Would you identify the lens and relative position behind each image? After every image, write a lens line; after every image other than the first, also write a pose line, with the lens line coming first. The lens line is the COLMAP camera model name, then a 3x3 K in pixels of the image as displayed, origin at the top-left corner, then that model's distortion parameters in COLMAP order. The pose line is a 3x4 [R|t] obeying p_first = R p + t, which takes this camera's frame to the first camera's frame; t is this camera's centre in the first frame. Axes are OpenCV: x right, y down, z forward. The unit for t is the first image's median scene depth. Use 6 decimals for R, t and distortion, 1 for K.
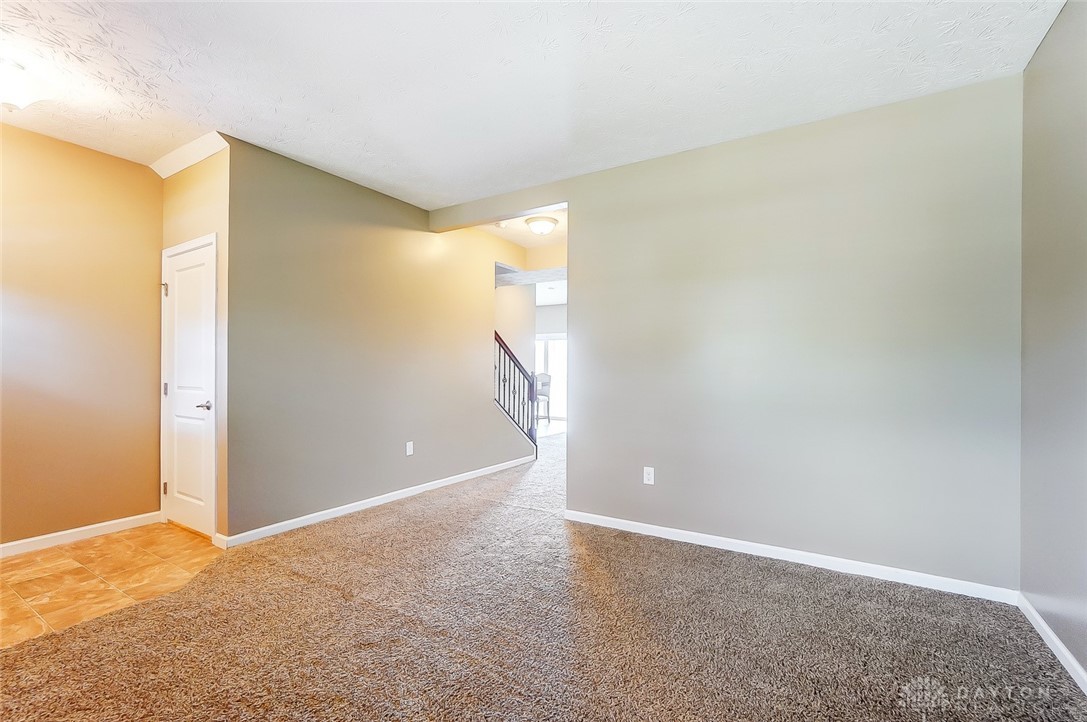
lens RADIAL K [[484.5, 0, 551.0], [0, 484.5, 364.9], [0, 0, 1]] dist [-0.022675, 0.003766]
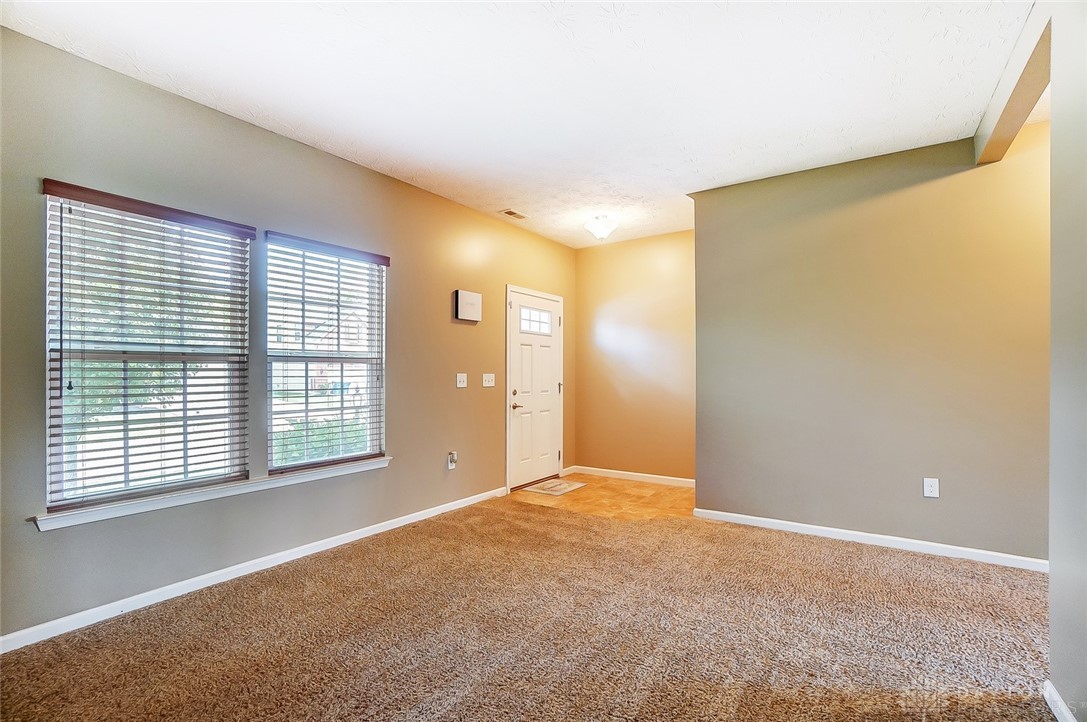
lens RADIAL K [[484.5, 0, 540.1], [0, 484.5, 371.3], [0, 0, 1]] dist [-0.022675, 0.003766]
pose [[-0.050498, -0.004396, -0.998714, 0.706435], [0.006246, 0.999969, -0.004717, -0.001498], [0.998705, -0.006477, -0.050469, 0.726600]]
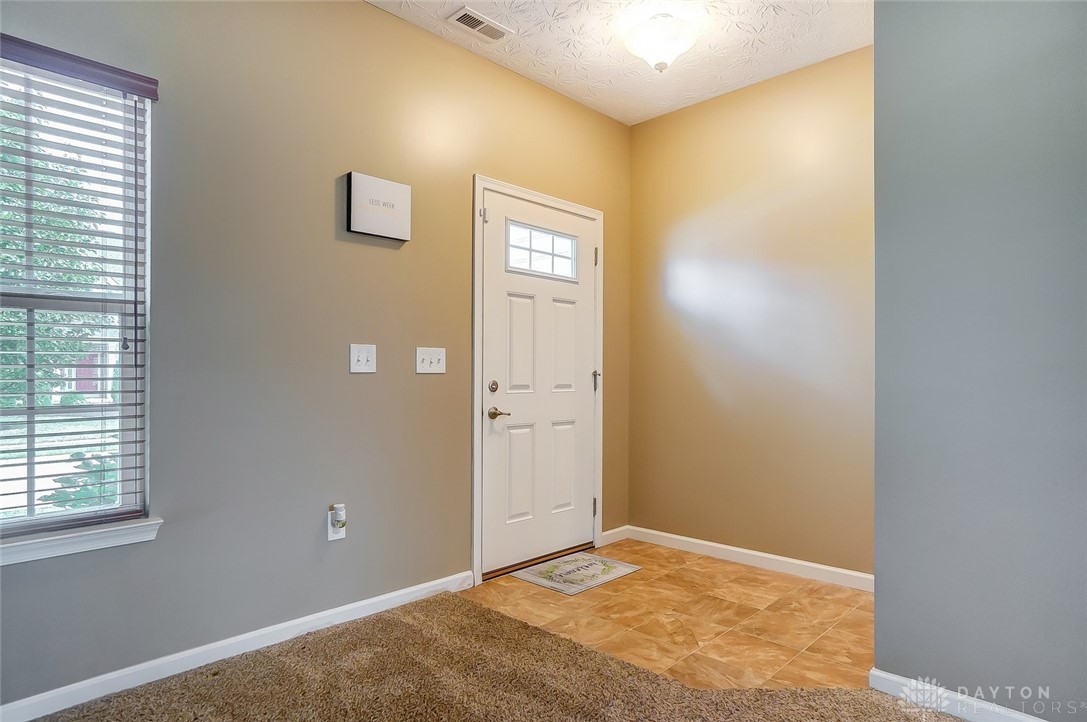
lens RADIAL K [[619.3, 0, 544.4], [0, 619.3, 365.1], [0, 0, 1]] dist [0.004530, 0.000838]
pose [[-0.207003, -0.013647, -0.978245, 0.077041], [-0.000467, 0.999904, -0.013851, 0.041892], [0.978340, -0.002410, -0.206989, 0.877199]]
